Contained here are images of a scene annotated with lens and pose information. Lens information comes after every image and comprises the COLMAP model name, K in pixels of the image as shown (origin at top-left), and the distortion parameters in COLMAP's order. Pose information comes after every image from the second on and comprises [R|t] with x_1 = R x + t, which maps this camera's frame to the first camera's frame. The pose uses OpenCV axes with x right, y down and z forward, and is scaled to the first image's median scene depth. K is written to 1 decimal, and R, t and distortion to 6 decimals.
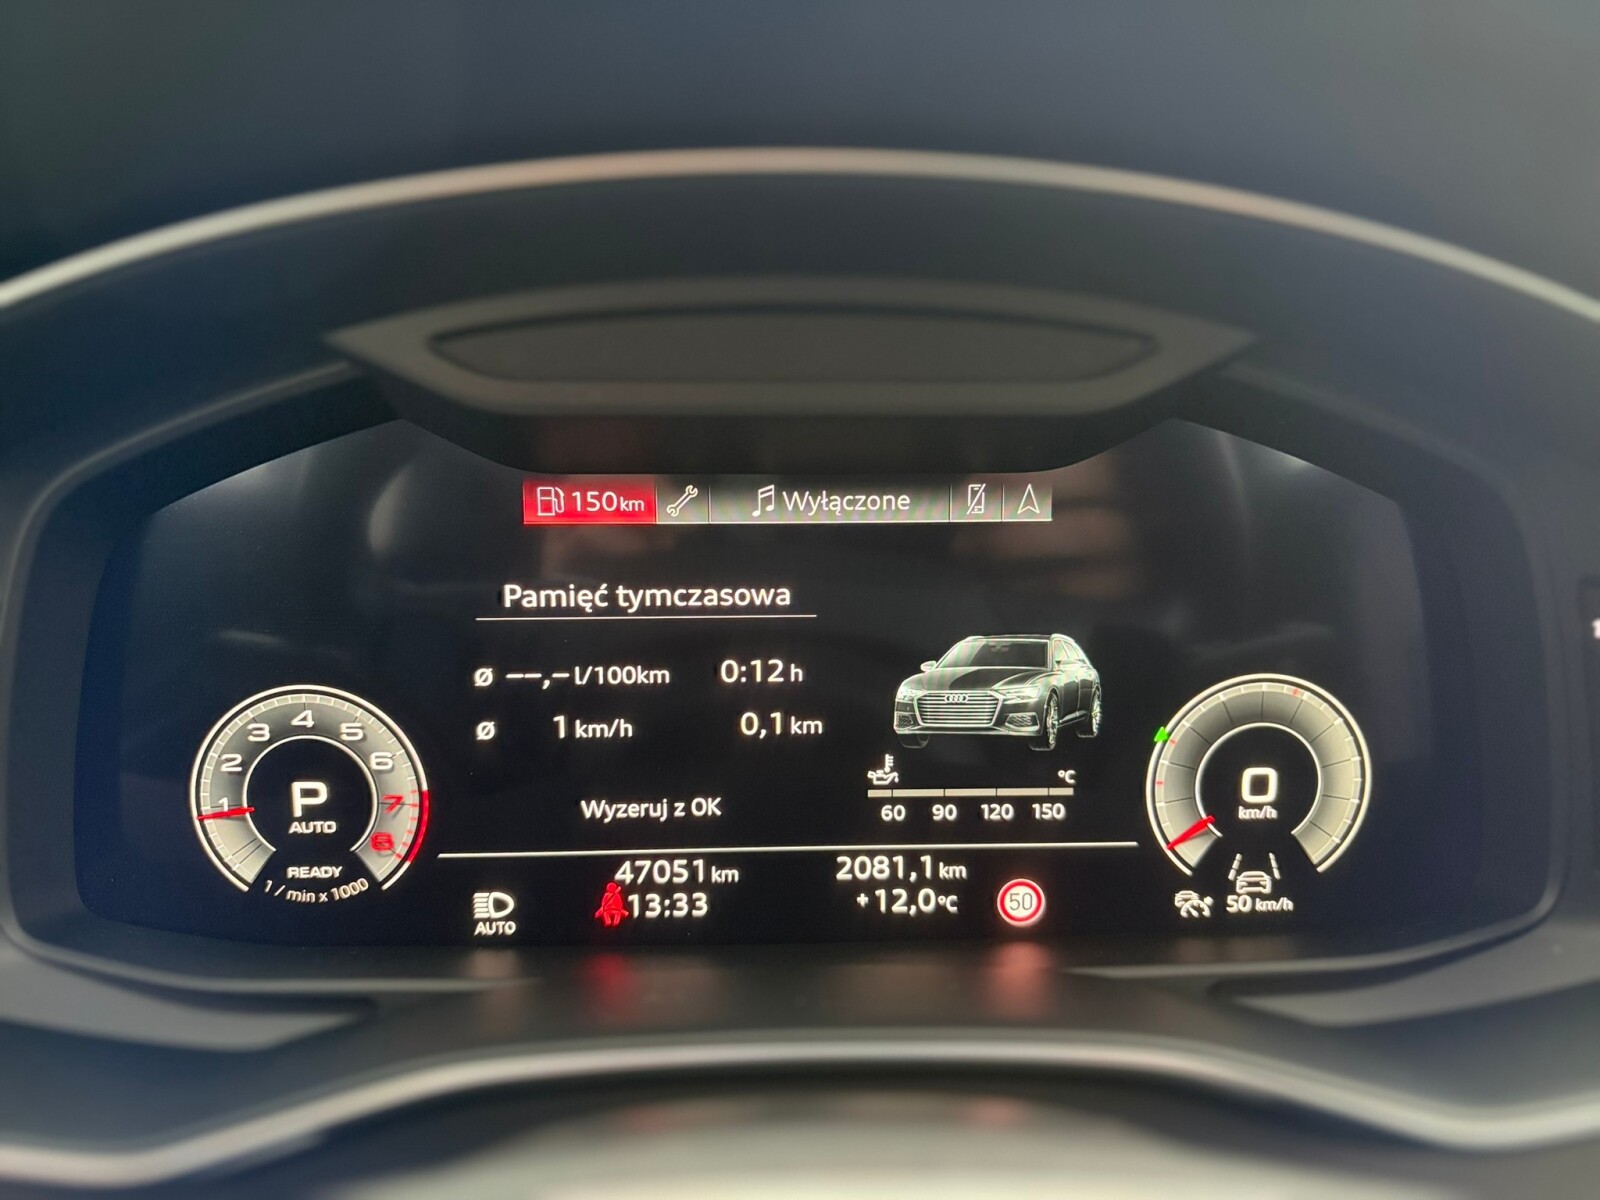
lens RADIAL K [[1228.9, 0, 800.8], [0, 1228.9, 611.8], [0, 0, 1]] dist [0.015344, 0.003012]
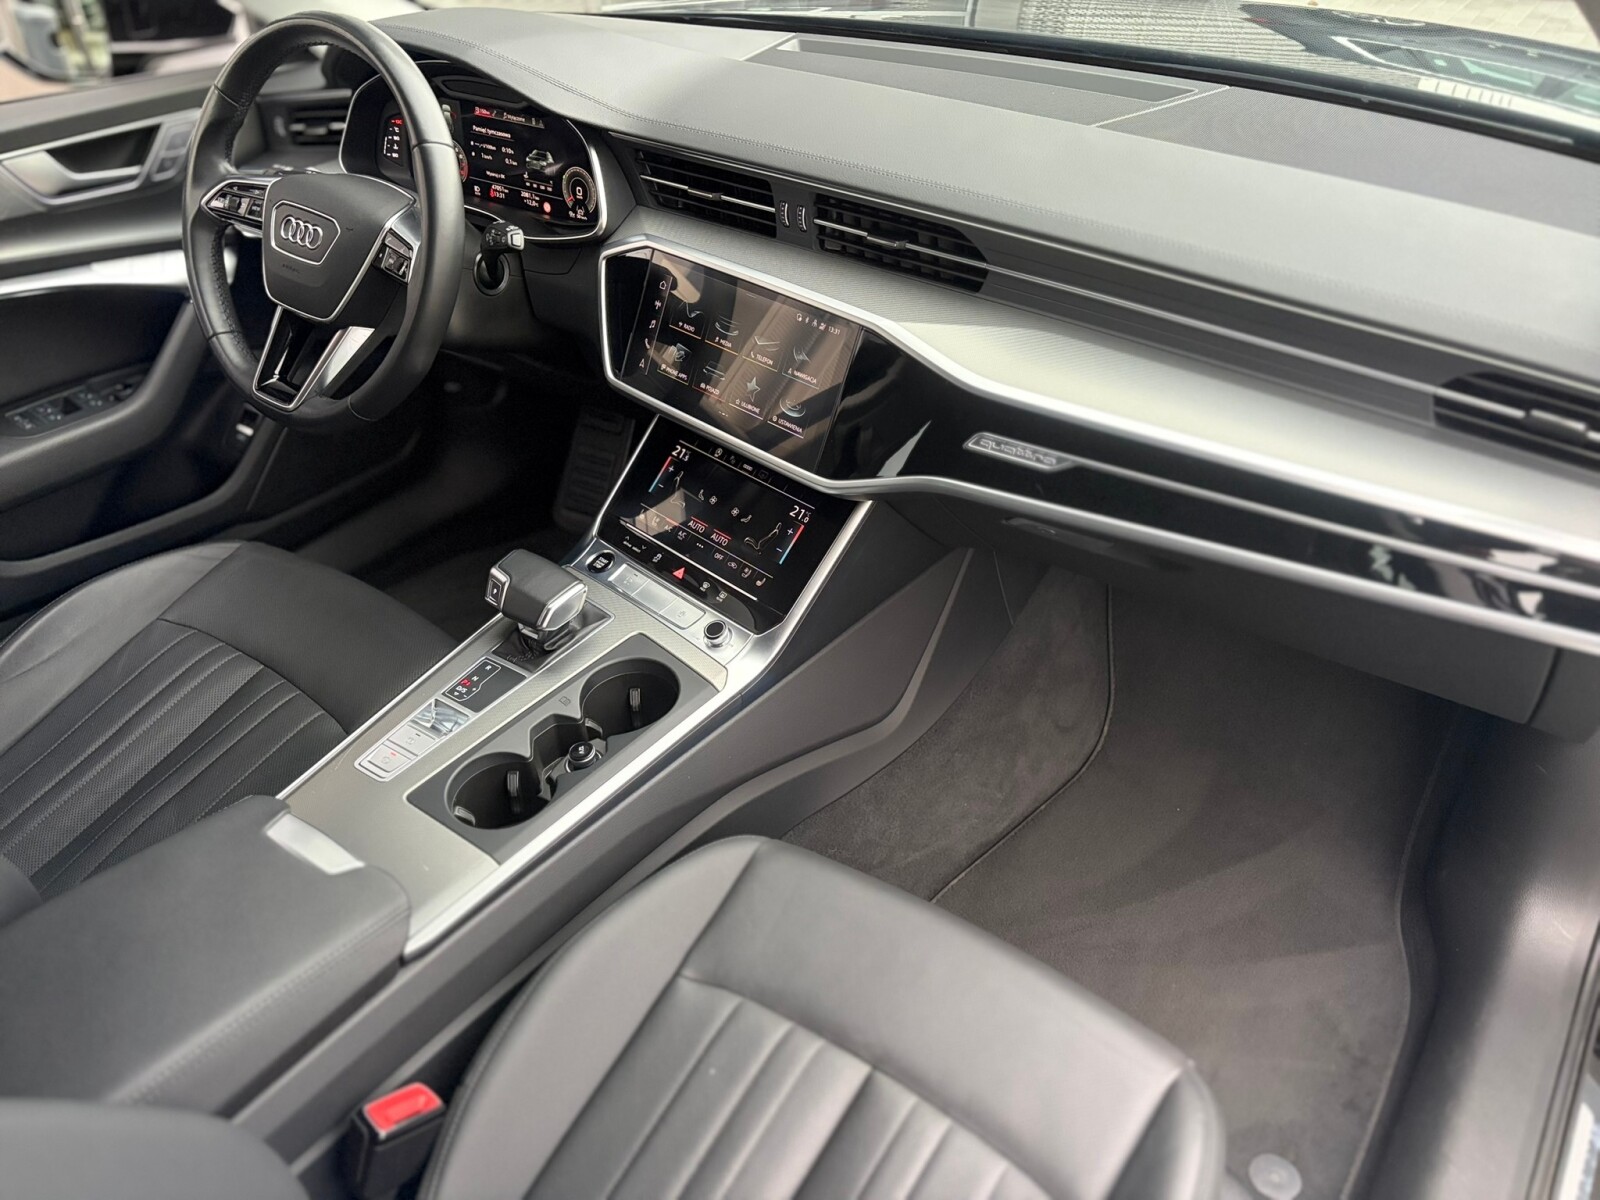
lens RADIAL K [[1194.1, 0, 799.8], [0, 1194.1, 618.5], [0, 0, 1]] dist [0.019483, -0.007665]
pose [[0.776810, 0.361076, -0.515936, 4.226708], [-0.117141, 0.887845, 0.444983, -0.590132], [0.618743, -0.285230, 0.731984, -2.497230]]
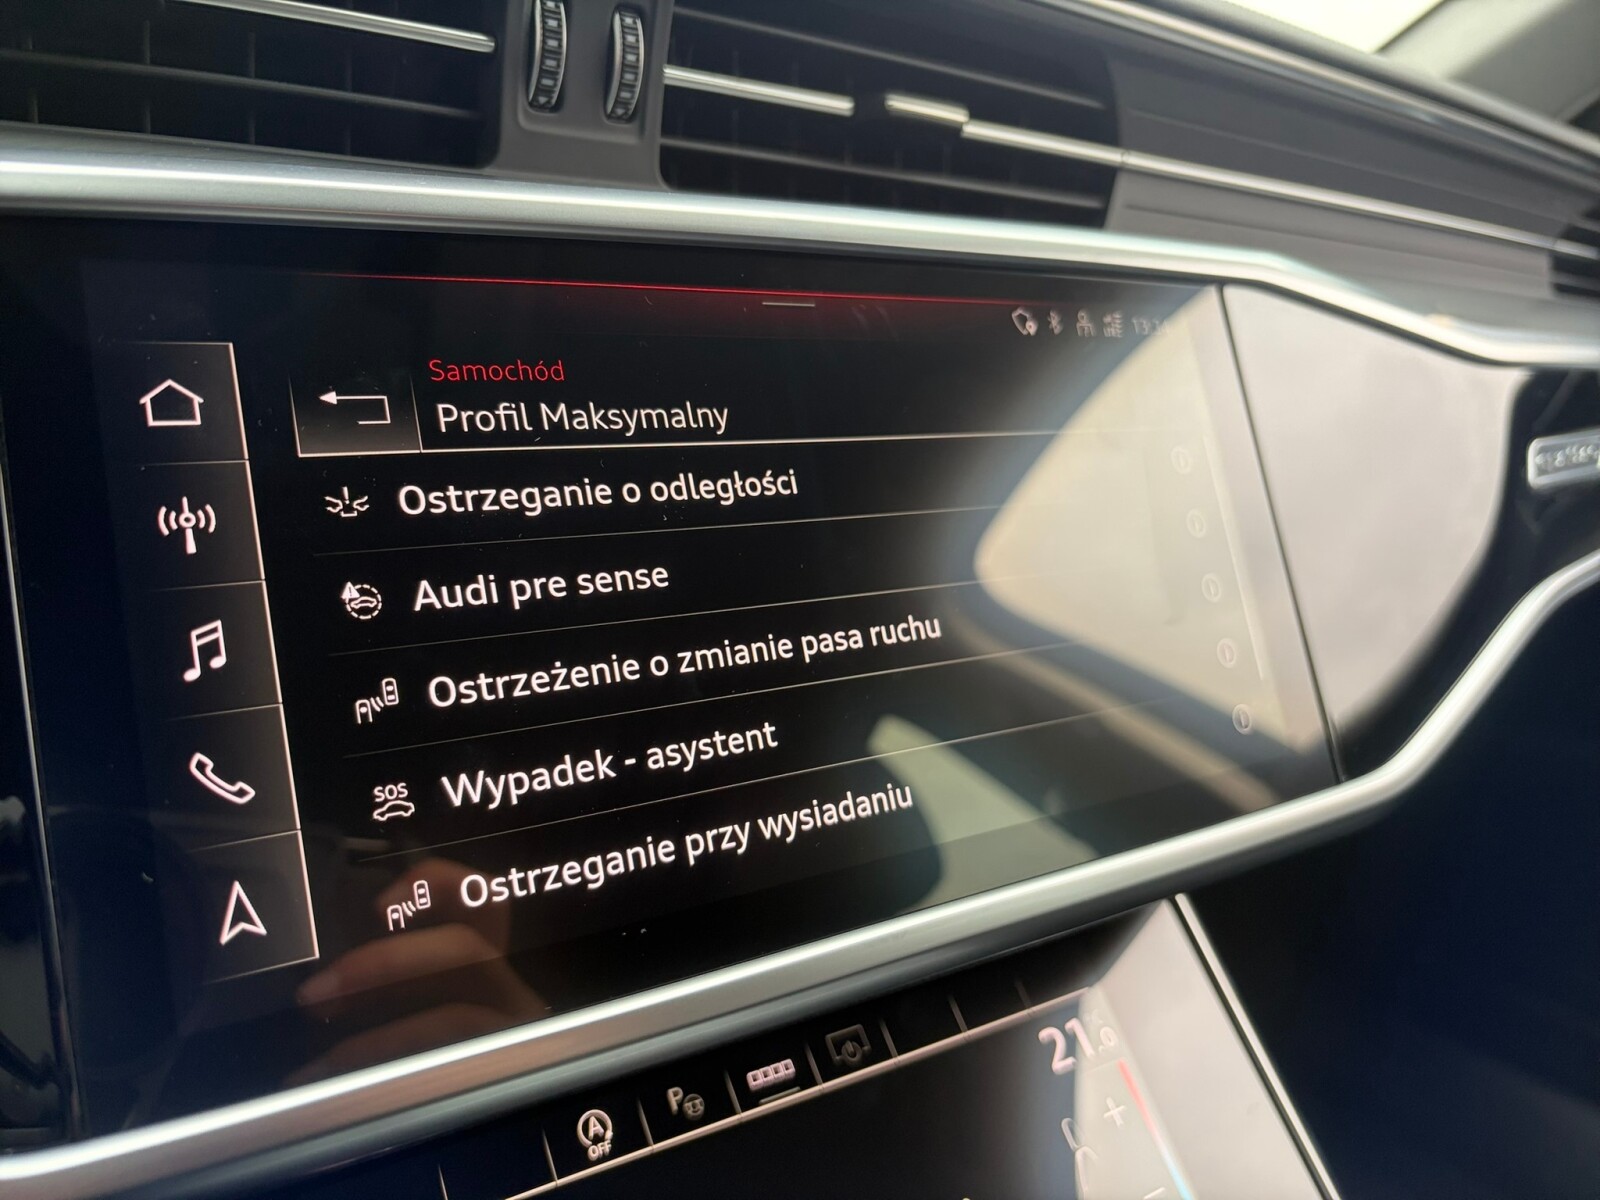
lens RADIAL K [[1254.5, 0, 804.7], [0, 1254.5, 614.6], [0, 0, 1]] dist [-0.011719, -0.003893]
pose [[0.778769, -0.129684, 0.613759, 0.993850], [0.084426, 0.991164, 0.102304, 0.404039], [-0.621603, -0.027854, 0.782837, -0.067291]]
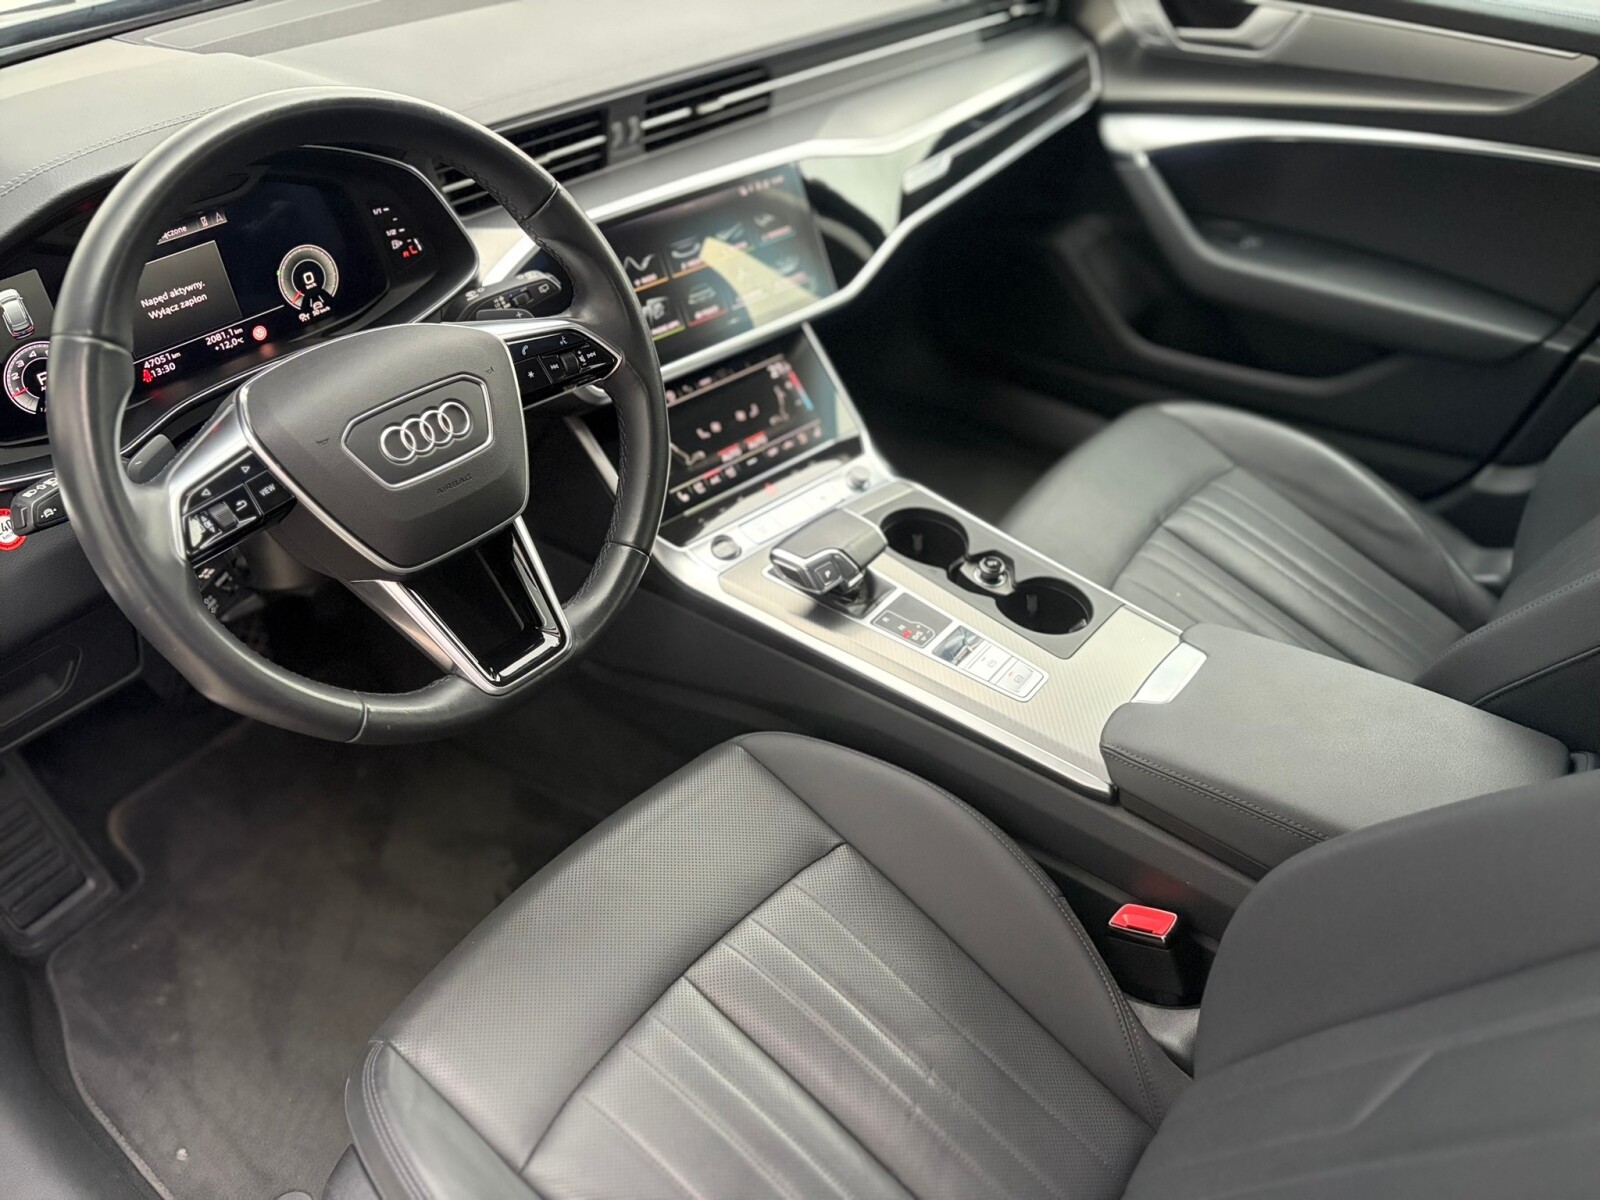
lens RADIAL K [[1194.1, 0, 799.8], [0, 1194.1, 618.5], [0, 0, 1]] dist [0.019483, -0.007665]
pose [[0.657039, -0.483022, 0.578783, -1.188979], [0.161931, 0.840270, 0.517421, -0.602359], [-0.736259, -0.246243, 0.630307, -2.495872]]
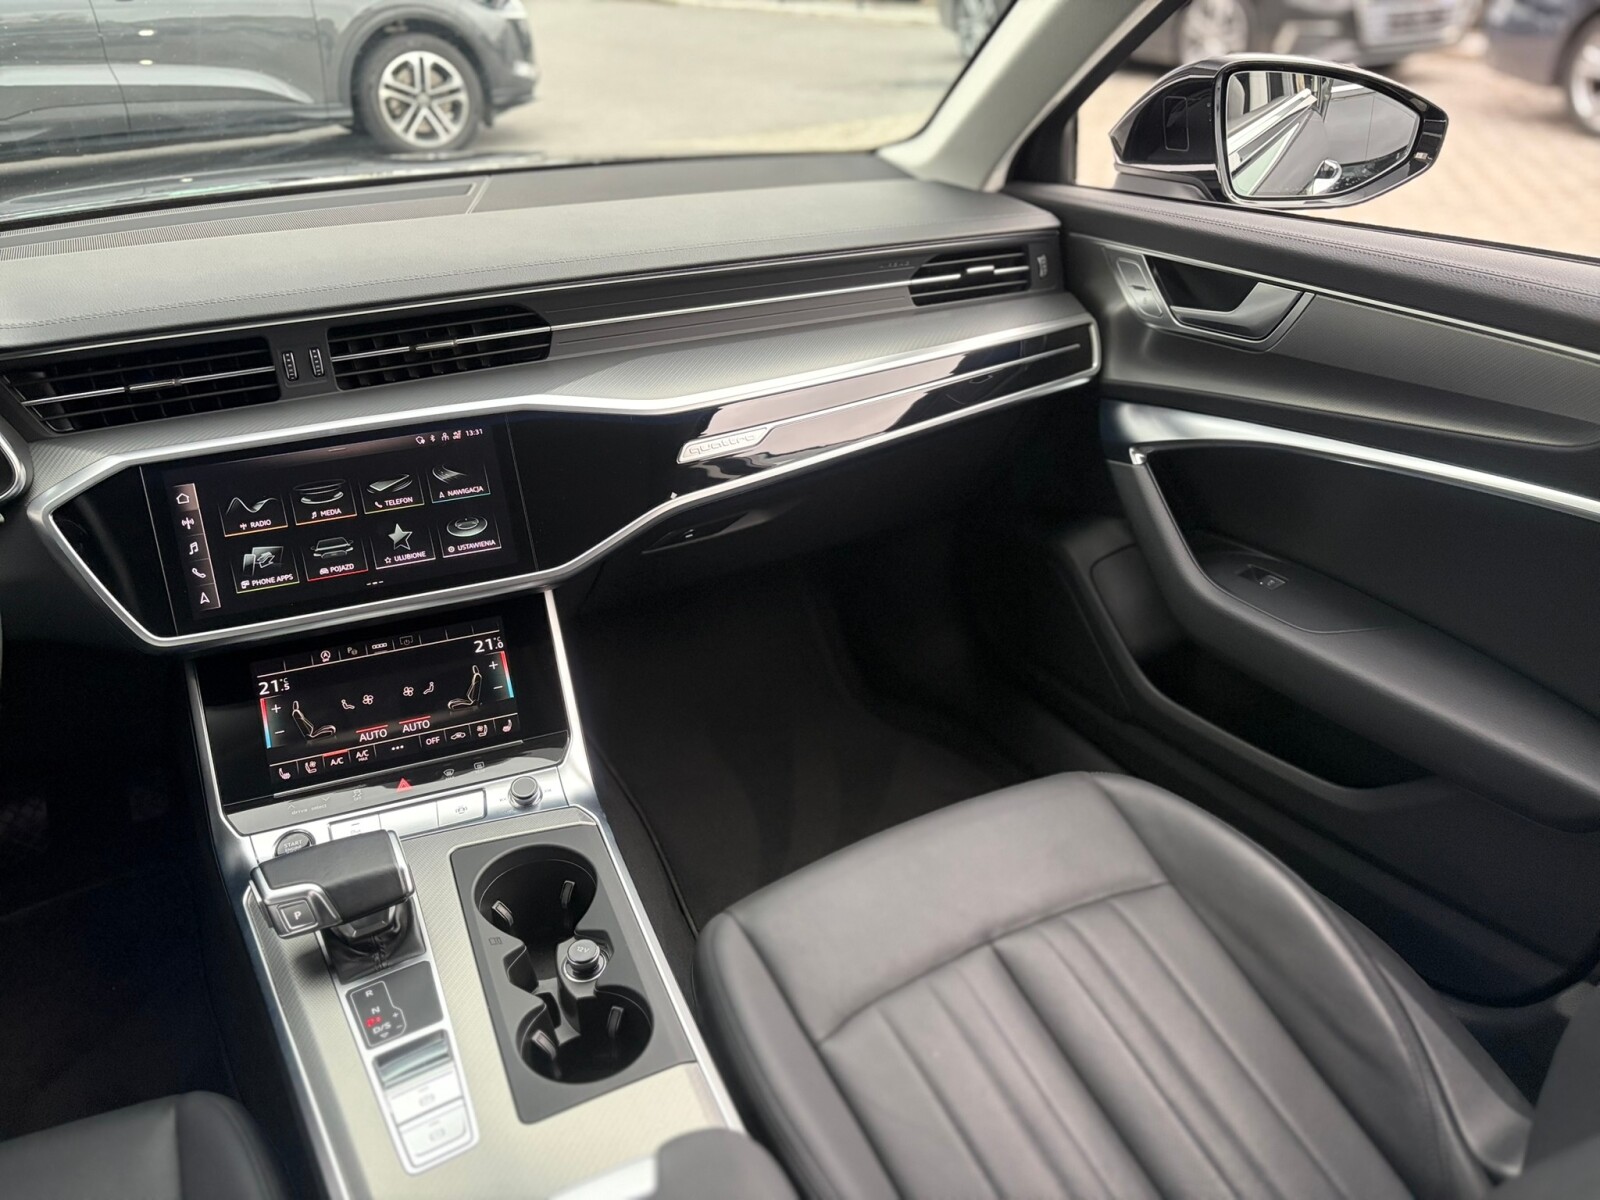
lens RADIAL K [[1228.9, 0, 800.8], [0, 1228.9, 611.8], [0, 0, 1]] dist [0.015344, 0.003012]
pose [[0.905362, -0.238491, 0.351344, 1.447881], [0.134432, 0.945806, 0.295600, -0.171620], [-0.402801, -0.220393, 0.888357, -3.198550]]
